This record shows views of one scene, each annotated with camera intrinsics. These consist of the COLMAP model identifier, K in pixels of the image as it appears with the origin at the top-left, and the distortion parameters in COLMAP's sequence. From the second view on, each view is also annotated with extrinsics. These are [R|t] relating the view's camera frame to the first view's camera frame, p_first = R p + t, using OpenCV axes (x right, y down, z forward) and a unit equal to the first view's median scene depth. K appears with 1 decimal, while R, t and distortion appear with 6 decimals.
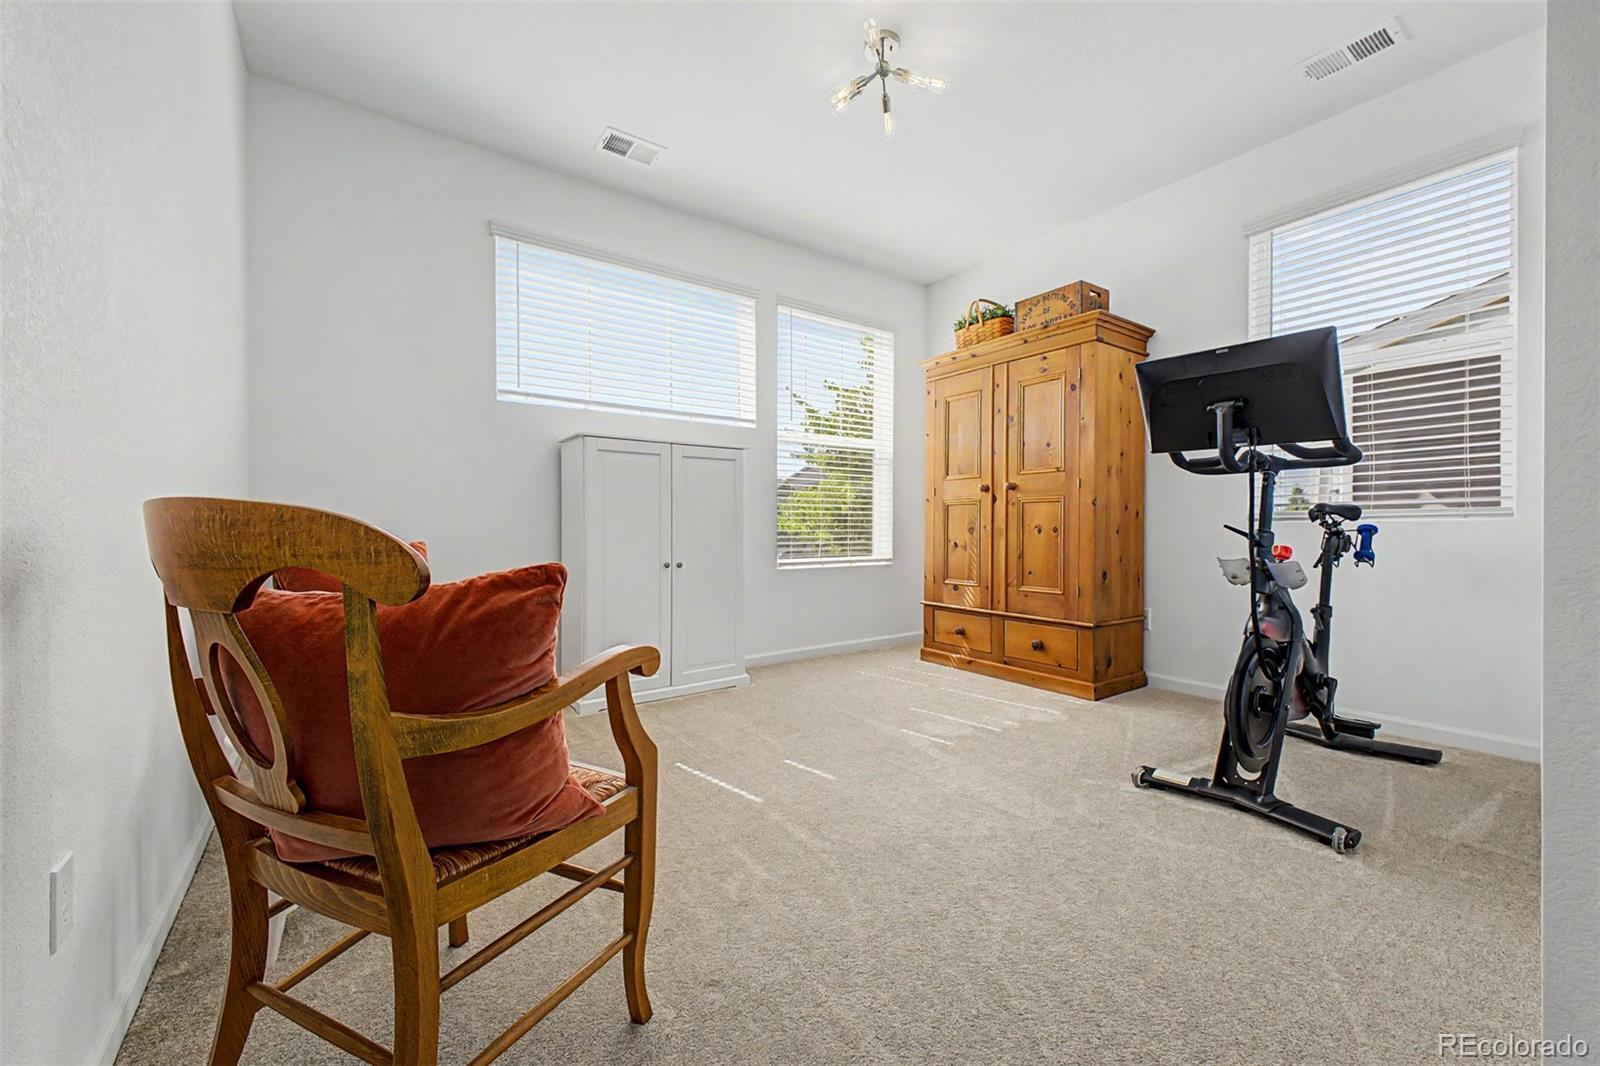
lens RADIAL K [[630.1, 0, 803.5], [0, 630.1, 529.3], [0, 0, 1]] dist [0.013051, -0.003258]
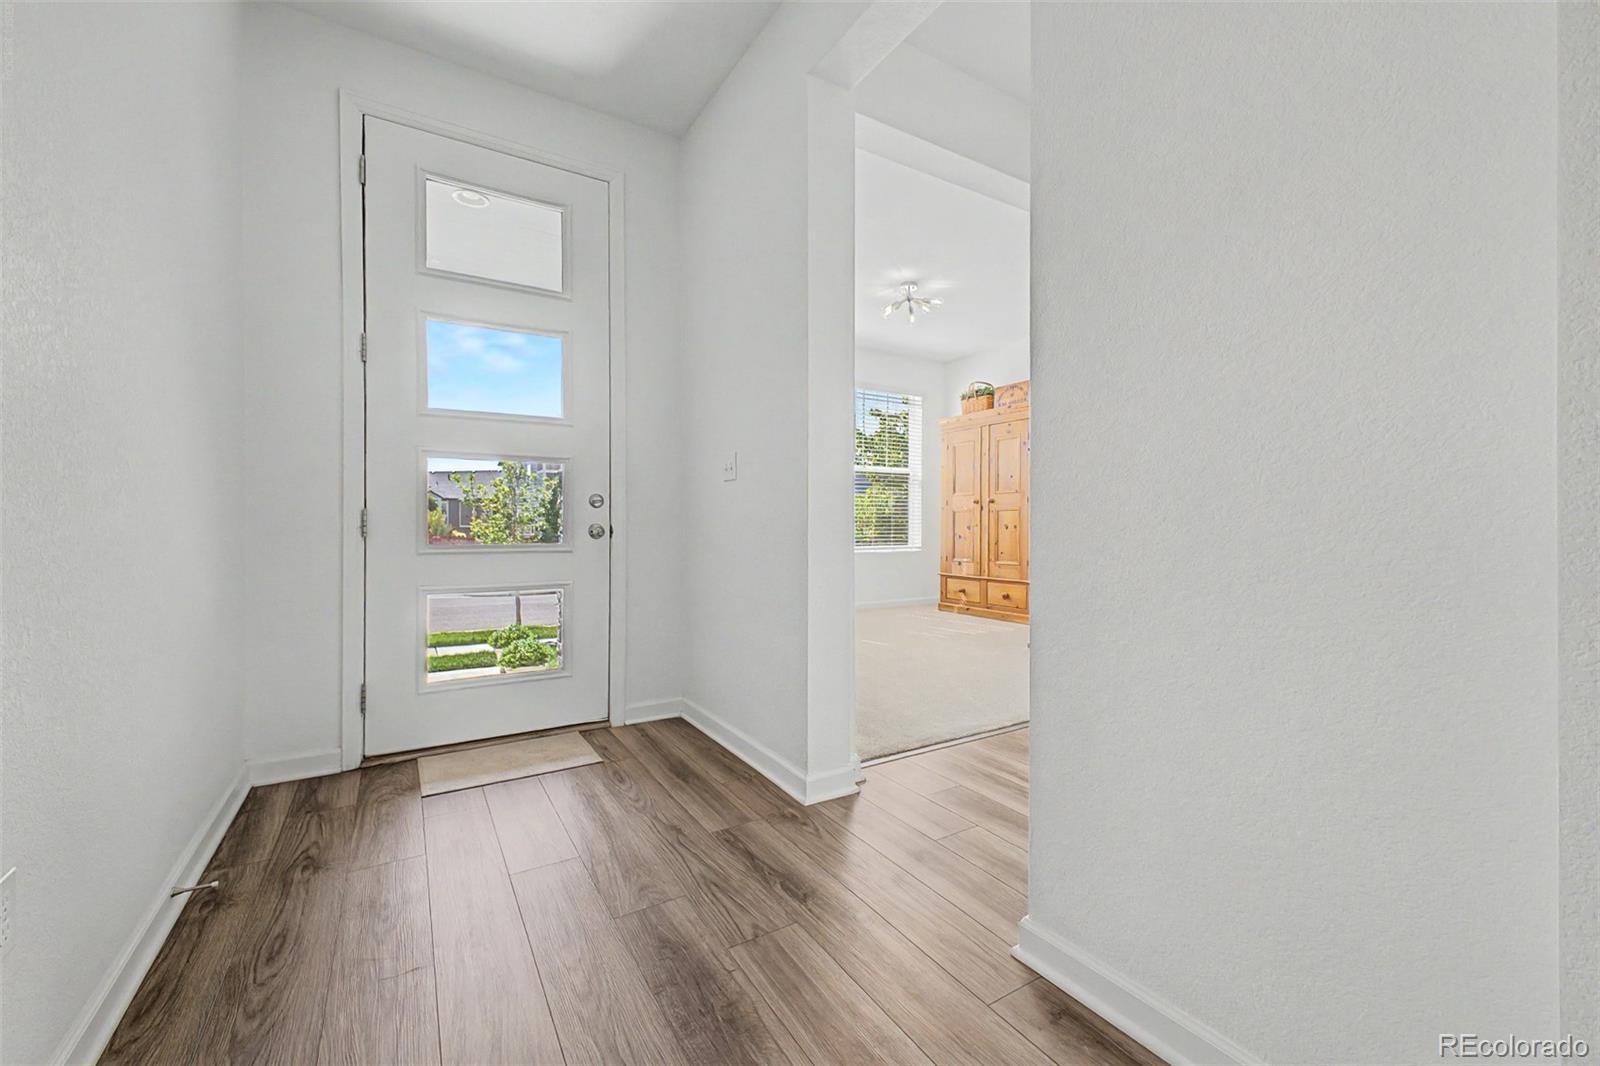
lens RADIAL K [[630.1, 0, 784.7], [0, 630.1, 528.5], [0, 0, 1]] dist [0.013051, -0.003258]
pose [[0.995704, -0.001330, -0.092589, -0.052563], [0.001146, 0.999997, -0.002042, 0.006431], [0.092591, 0.001927, 0.995702, -0.644139]]
